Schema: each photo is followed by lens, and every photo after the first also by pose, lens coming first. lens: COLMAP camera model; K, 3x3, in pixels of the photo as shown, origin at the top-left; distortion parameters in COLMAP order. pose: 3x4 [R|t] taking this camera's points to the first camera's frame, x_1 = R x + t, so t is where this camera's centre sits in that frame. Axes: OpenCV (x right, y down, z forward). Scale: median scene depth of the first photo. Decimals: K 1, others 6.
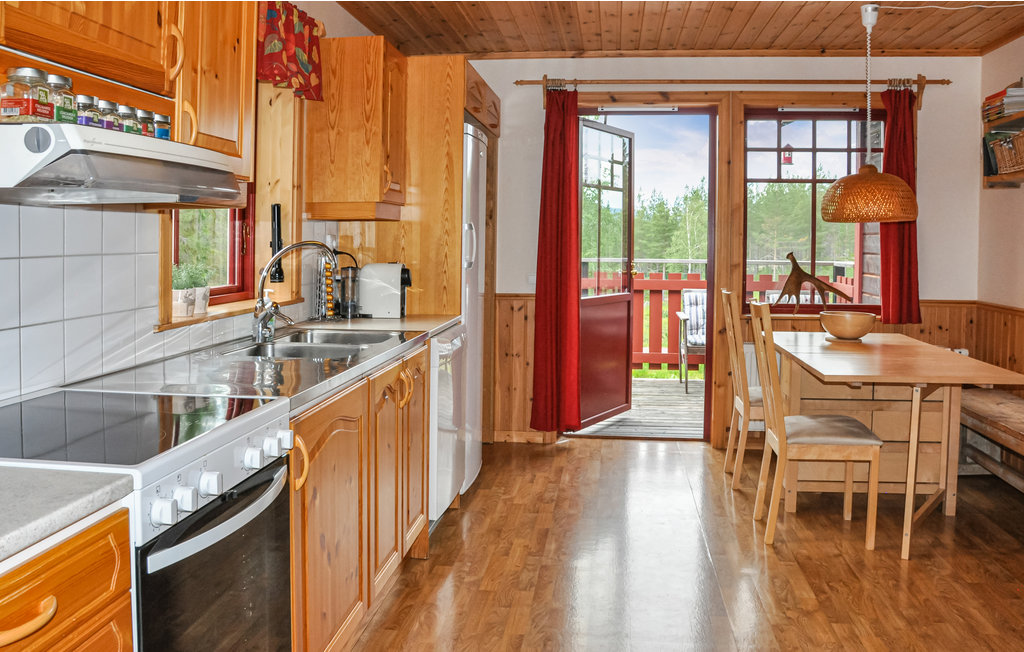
lens RADIAL K [[862.2, 0, 514.7], [0, 862.2, 255.4], [0, 0, 1]] dist [-0.006401, 0.000855]
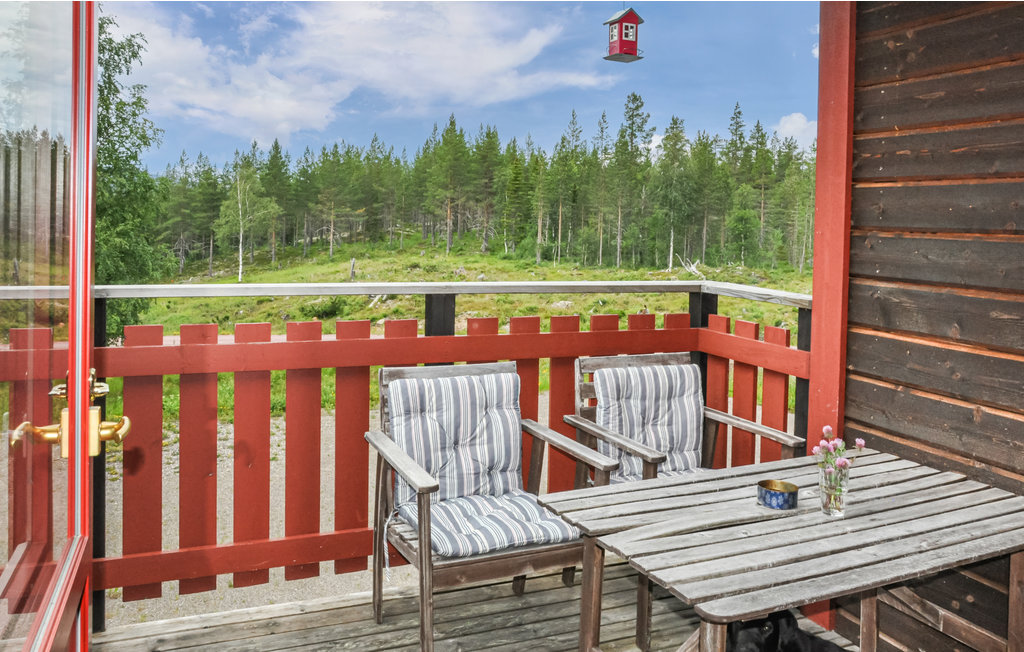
lens RADIAL K [[862.2, 0, 514.7], [0, 862.2, 255.4], [0, 0, 1]] dist [-0.006401, 0.000855]
pose [[0.871467, -0.017181, 0.490154, 0.100732], [0.000162, 0.999396, 0.034743, -0.034992], [-0.490455, -0.030198, 0.870943, 1.021222]]
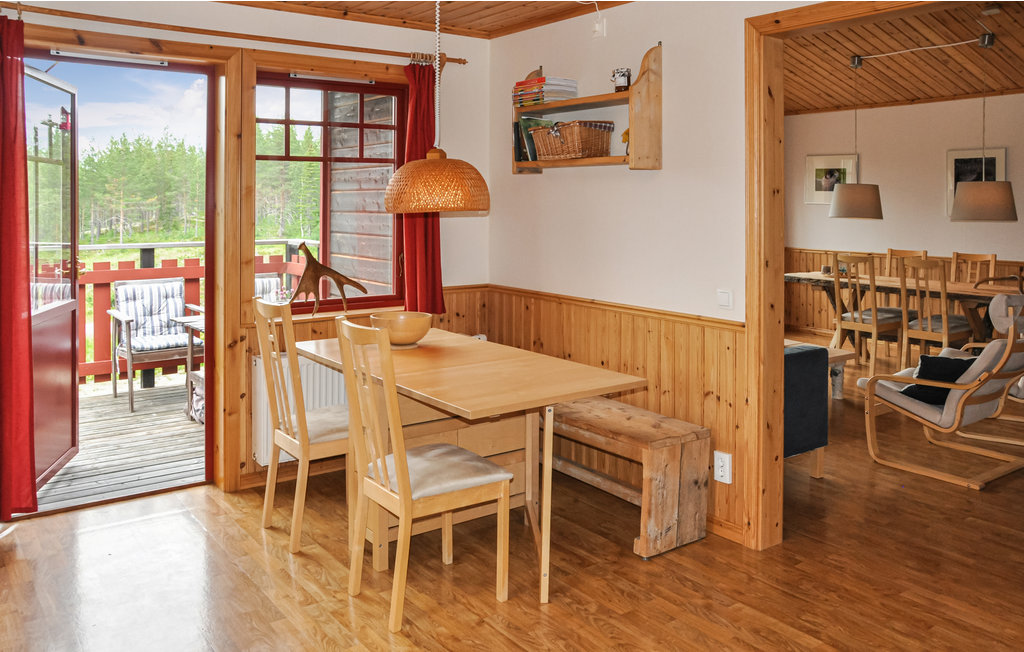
lens RADIAL K [[858.4, 0, 513.9], [0, 858.4, 196.8], [0, 0, 1]] dist [-0.013753, -0.003354]
pose [[0.743871, -0.012529, 0.668205, -0.098454], [0.025641, 0.999623, -0.009801, -0.036061], [-0.667831, 0.024424, 0.743912, 0.232413]]
